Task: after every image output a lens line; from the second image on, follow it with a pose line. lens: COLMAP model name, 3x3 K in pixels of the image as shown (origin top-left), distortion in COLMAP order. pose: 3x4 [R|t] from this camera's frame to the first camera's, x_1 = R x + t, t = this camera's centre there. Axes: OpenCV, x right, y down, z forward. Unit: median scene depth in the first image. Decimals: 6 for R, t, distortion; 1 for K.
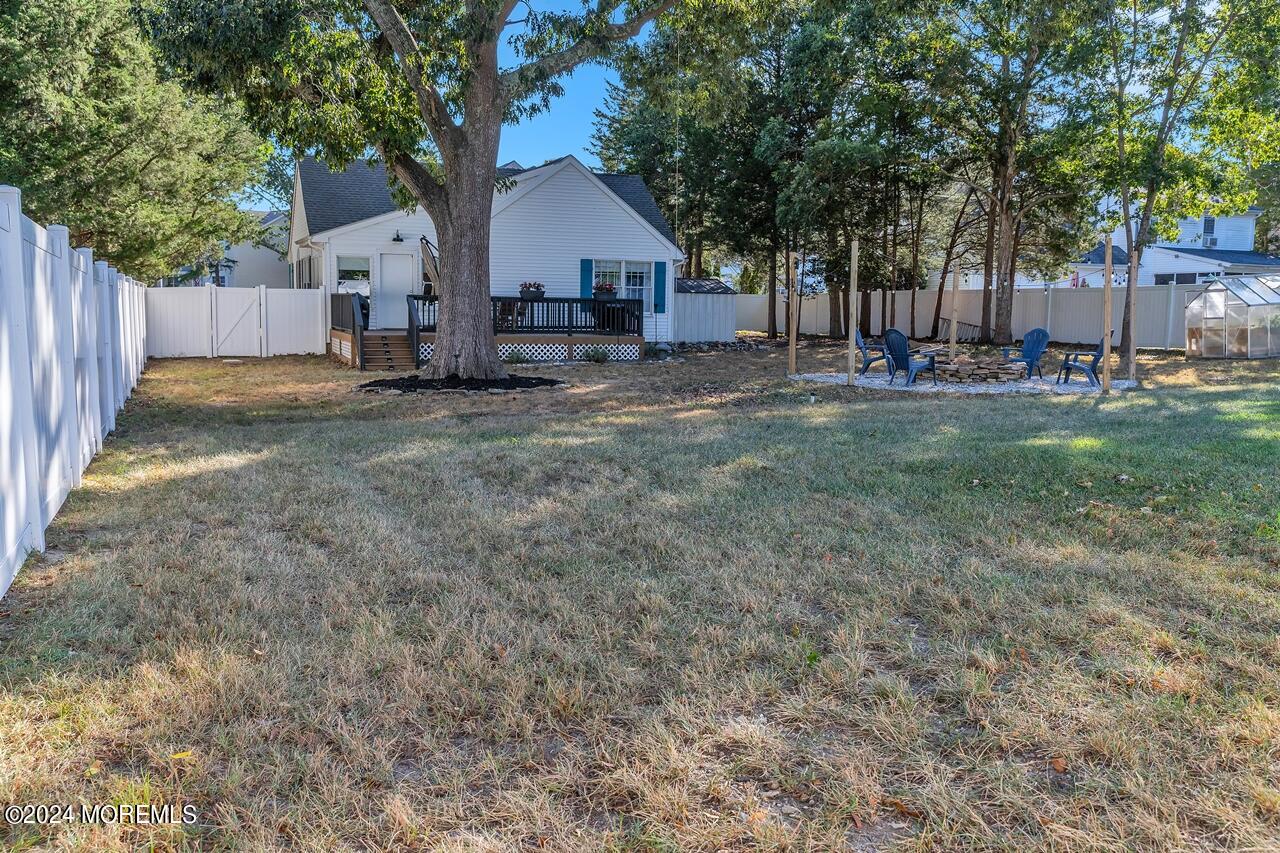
lens RADIAL K [[1180.6, 0, 640.0], [0, 1180.6, 426.5], [0, 0, 1]] dist [0.030043, 0.004755]
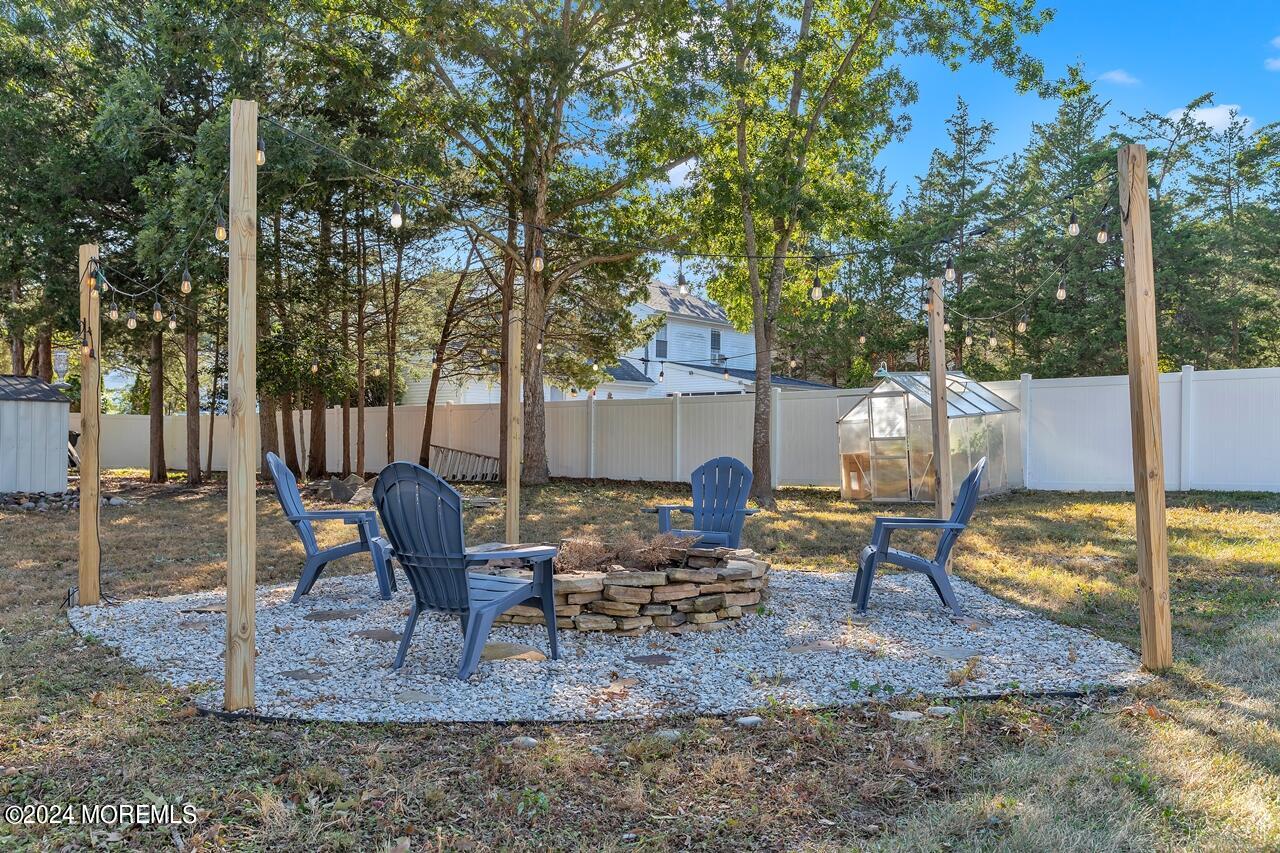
lens RADIAL K [[1180.6, 0, 640.0], [0, 1180.6, 426.5], [0, 0, 1]] dist [0.030043, 0.004755]
pose [[0.900571, -0.001314, 0.434707, 0.083116], [0.050133, 0.993637, -0.100855, -0.034689], [-0.431809, 0.112620, 0.894907, 0.419381]]
